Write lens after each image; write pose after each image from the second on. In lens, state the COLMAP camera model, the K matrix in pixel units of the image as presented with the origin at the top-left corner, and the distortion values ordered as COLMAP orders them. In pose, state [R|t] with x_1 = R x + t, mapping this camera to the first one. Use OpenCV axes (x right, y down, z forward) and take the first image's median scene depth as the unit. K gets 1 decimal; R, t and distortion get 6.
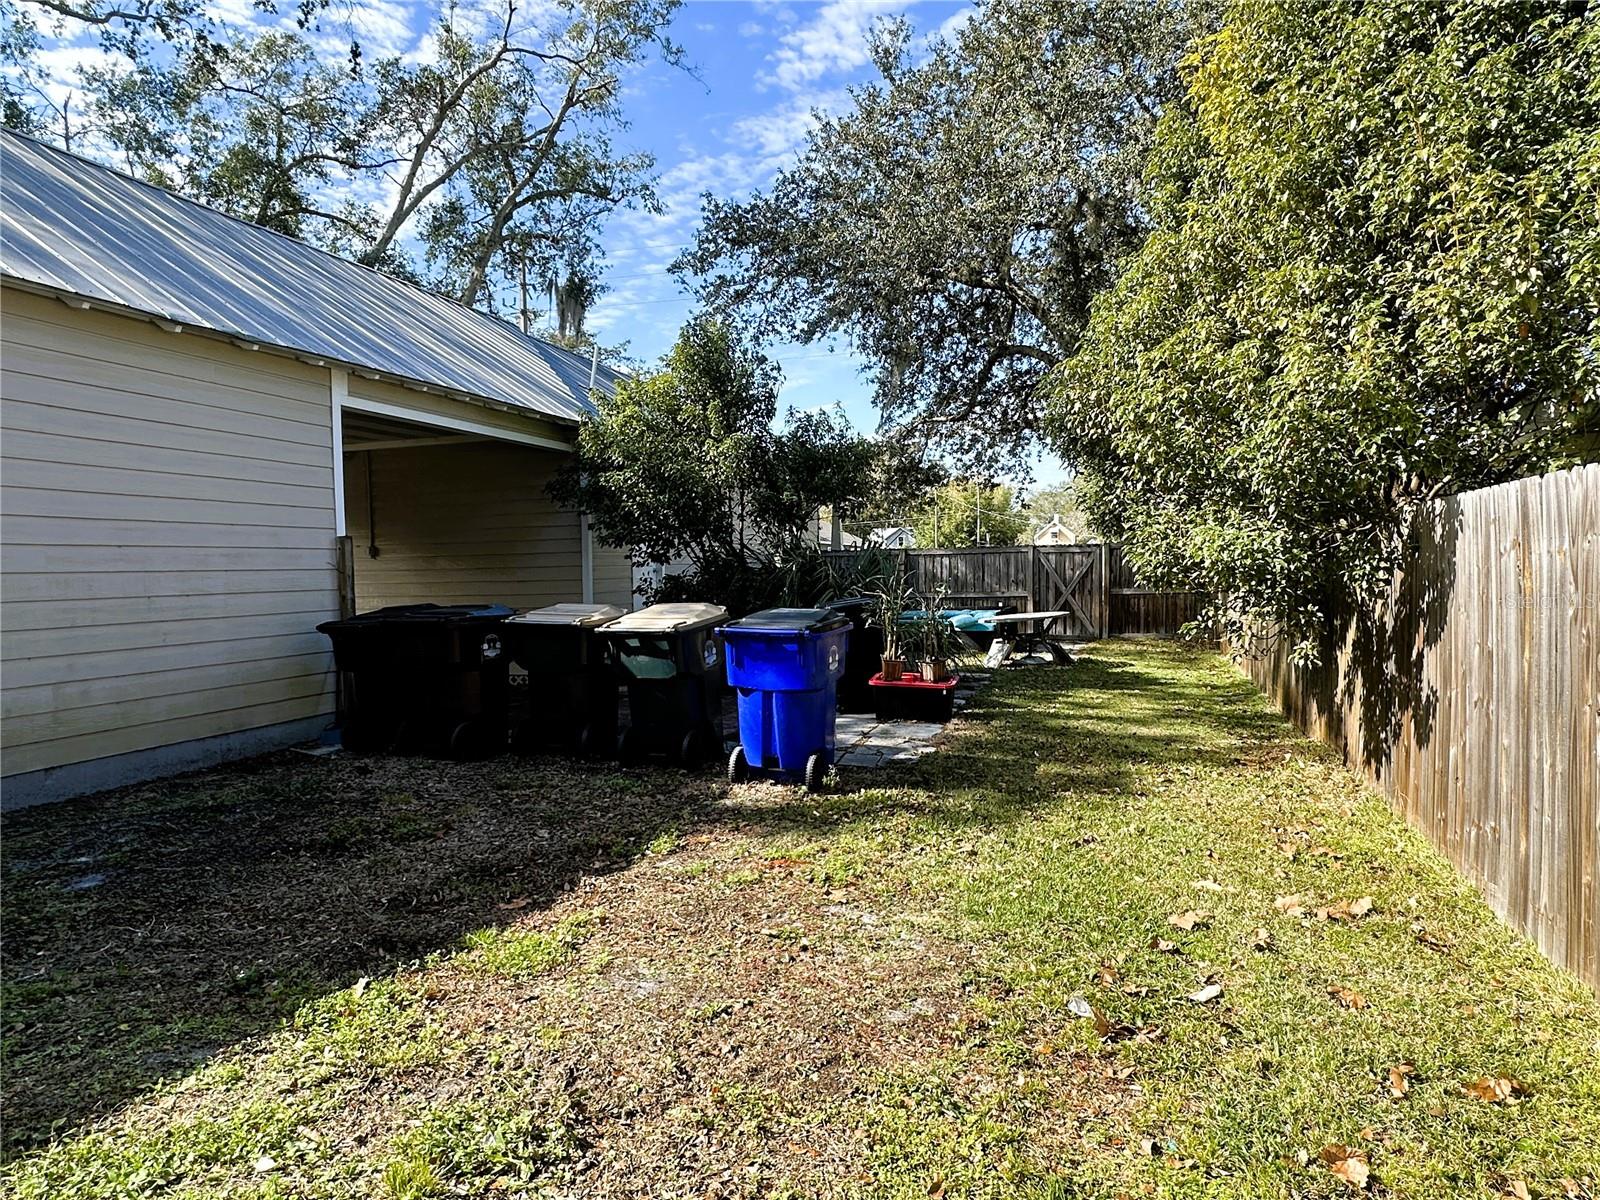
lens RADIAL K [[934.5, 0, 800.0], [0, 934.5, 600.0], [0, 0, 1]] dist [-0.001820, 0.000086]
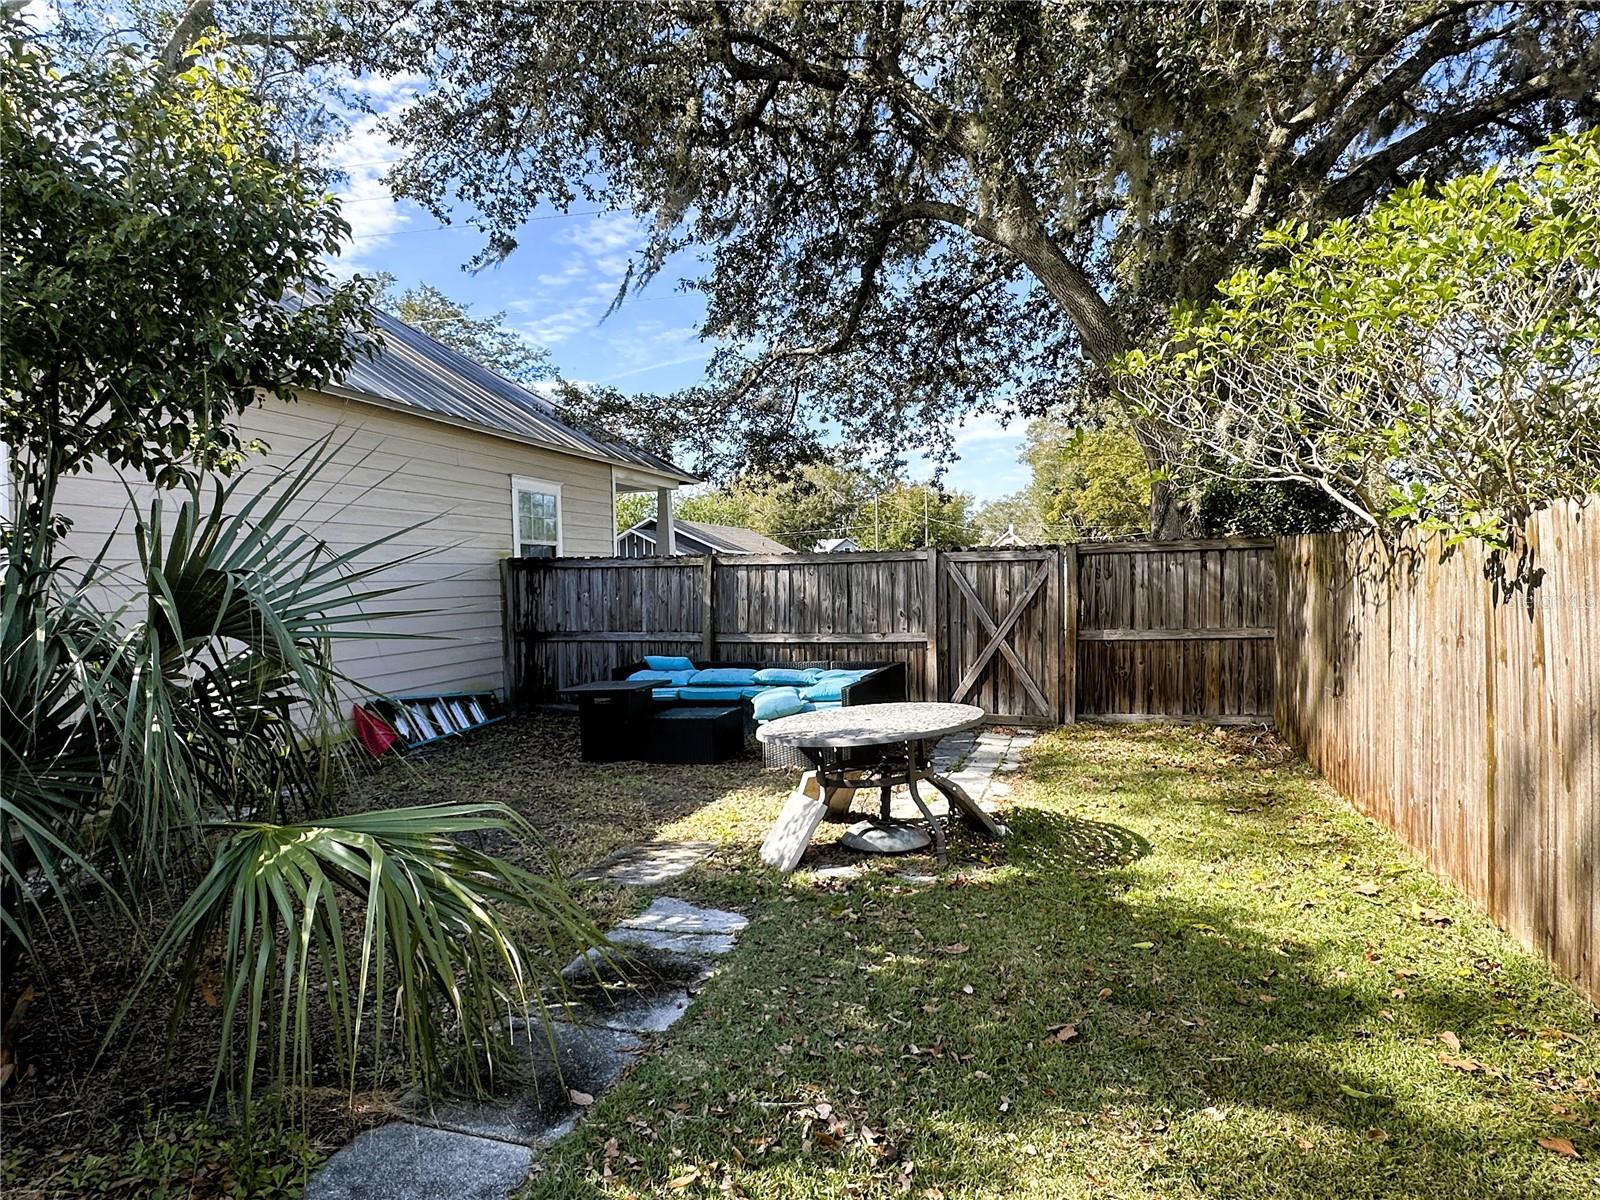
lens RADIAL K [[852.6, 0, 800.0], [0, 852.6, 600.0], [0, 0, 1]] dist [-0.000180, -0.000419]
pose [[0.999531, 0.004181, 0.030335, 0.117997], [-0.003964, 0.999966, -0.007198, -0.018665], [-0.030364, 0.007075, 0.999514, 0.387344]]
